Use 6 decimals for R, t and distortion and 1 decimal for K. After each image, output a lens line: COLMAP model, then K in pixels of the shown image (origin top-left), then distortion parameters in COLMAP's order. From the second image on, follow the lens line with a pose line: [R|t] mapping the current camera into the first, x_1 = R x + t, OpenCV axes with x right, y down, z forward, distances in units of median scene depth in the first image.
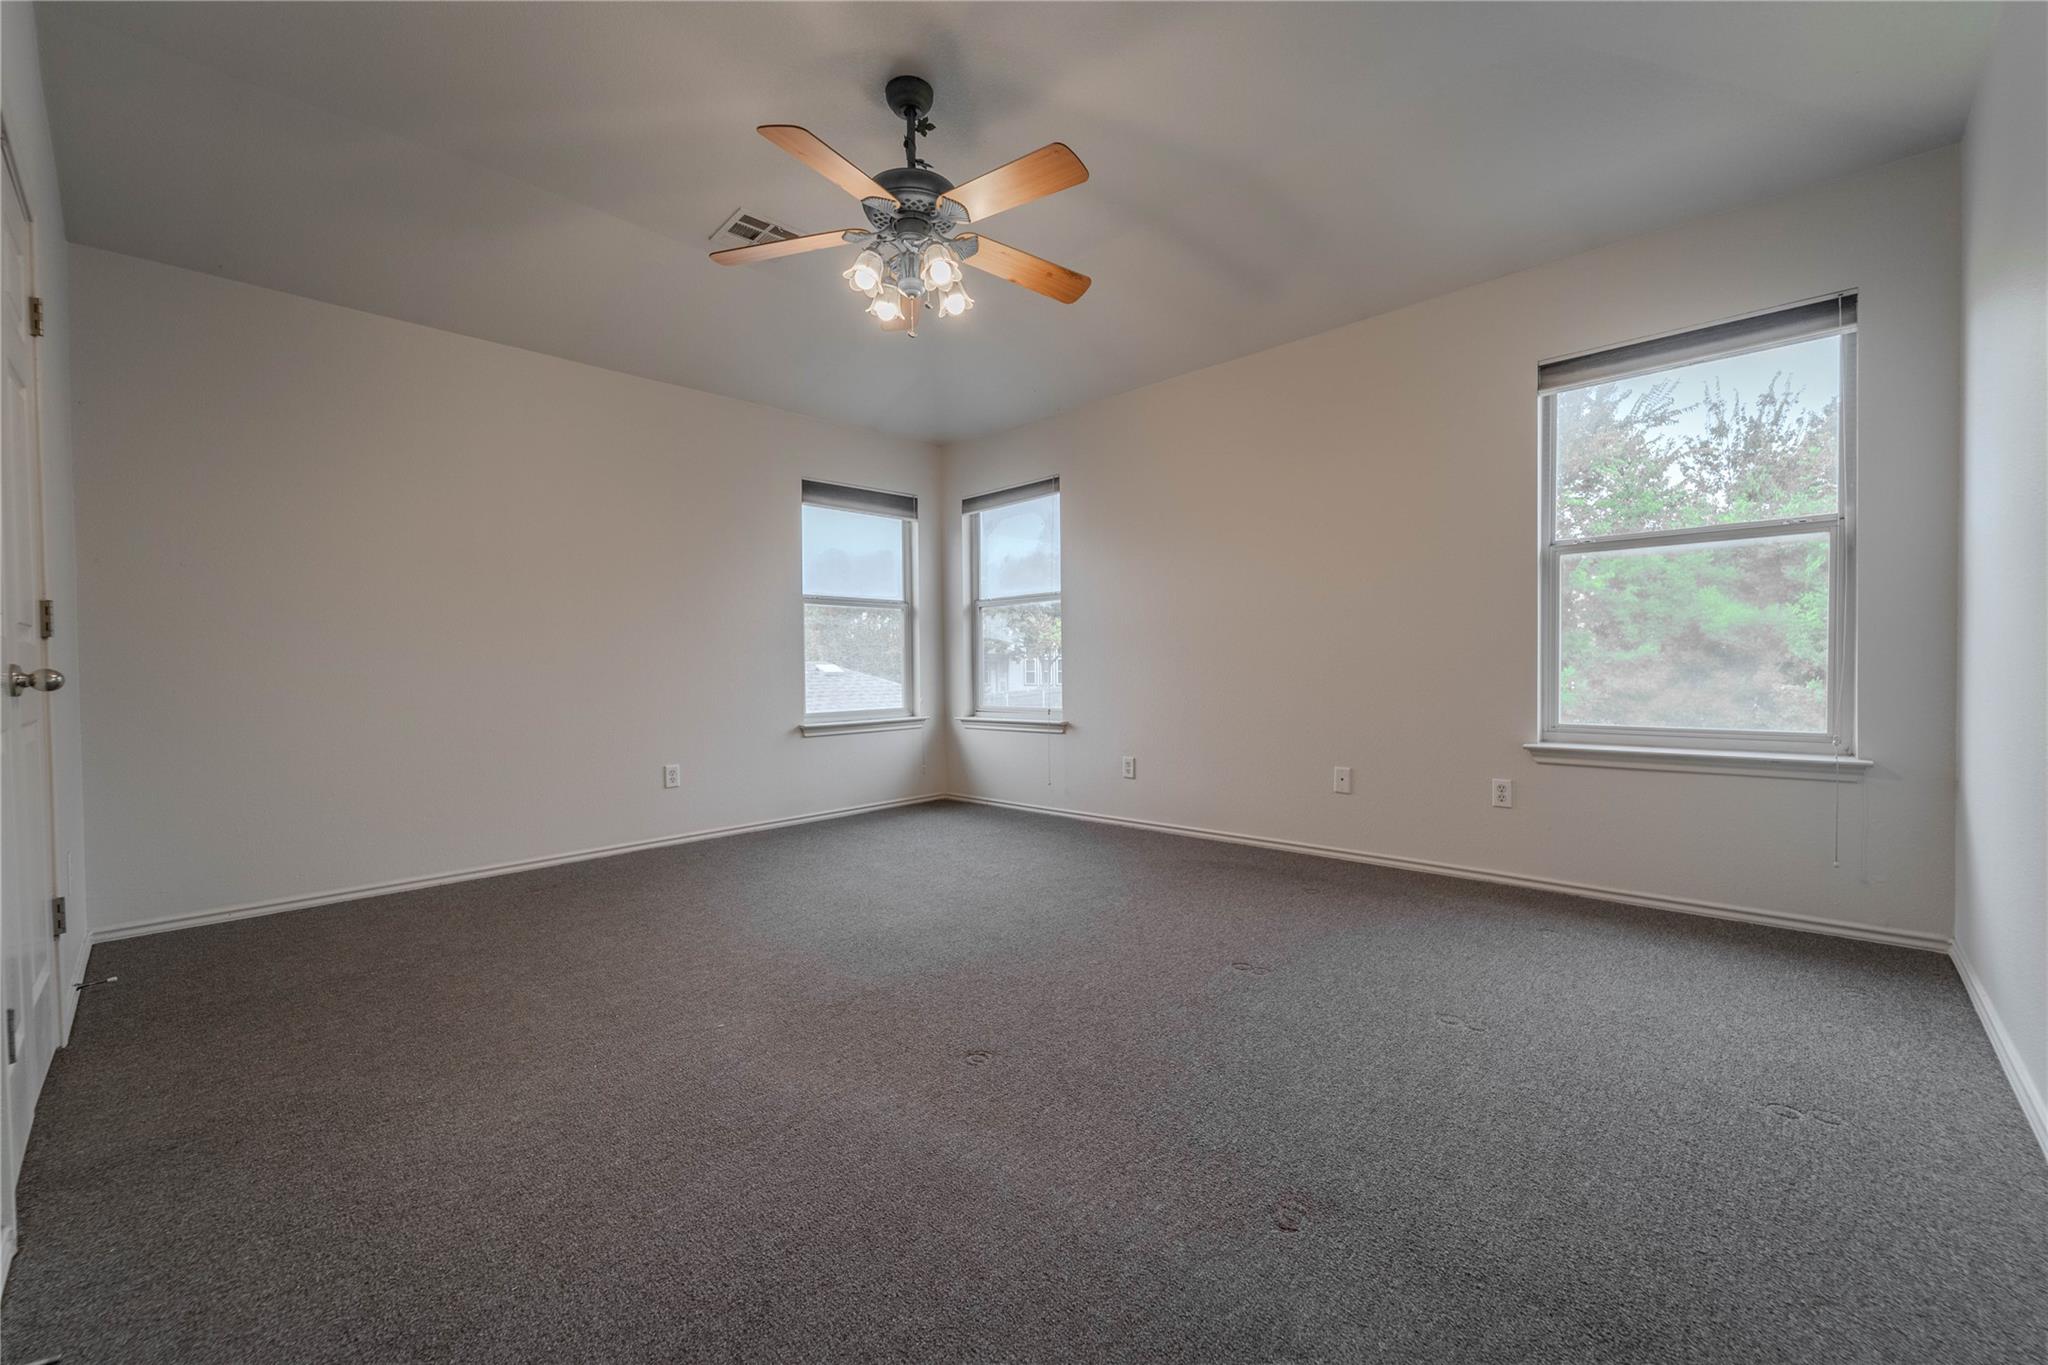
lens RADIAL K [[829.8, 0, 1028.3], [0, 829.8, 676.6], [0, 0, 1]] dist [0.004446, -0.000779]
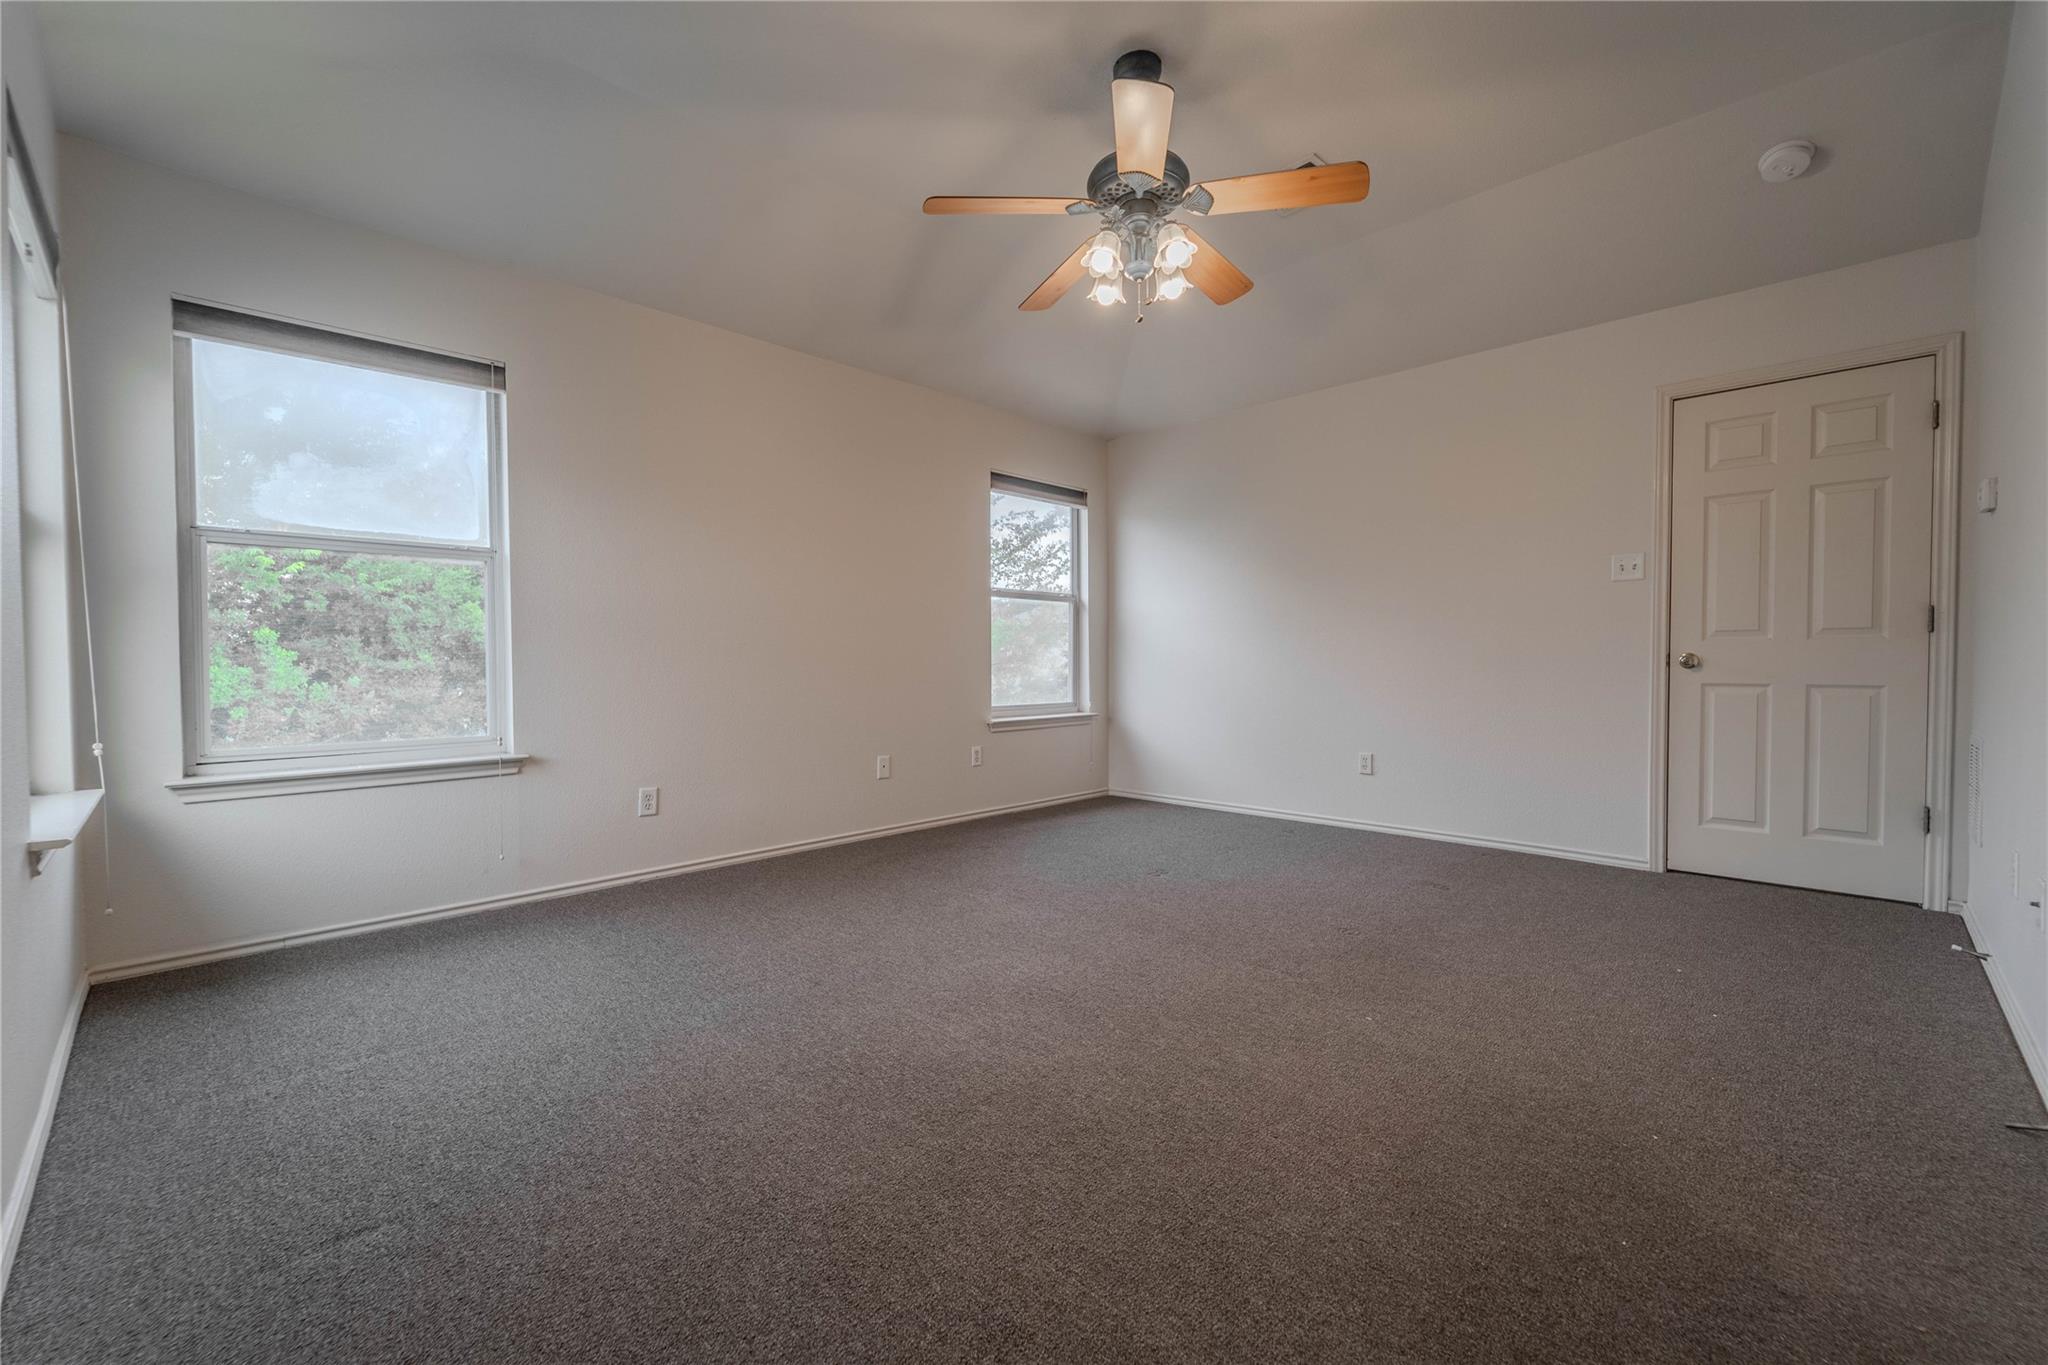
lens RADIAL K [[829.8, 0, 1033.5], [0, 829.8, 678.7], [0, 0, 1]] dist [0.004446, -0.000779]
pose [[0.006741, -0.005422, 0.999963, -0.590199], [0.018246, 0.999819, 0.005298, -0.000692], [-0.999811, 0.018210, 0.006839, 0.597239]]
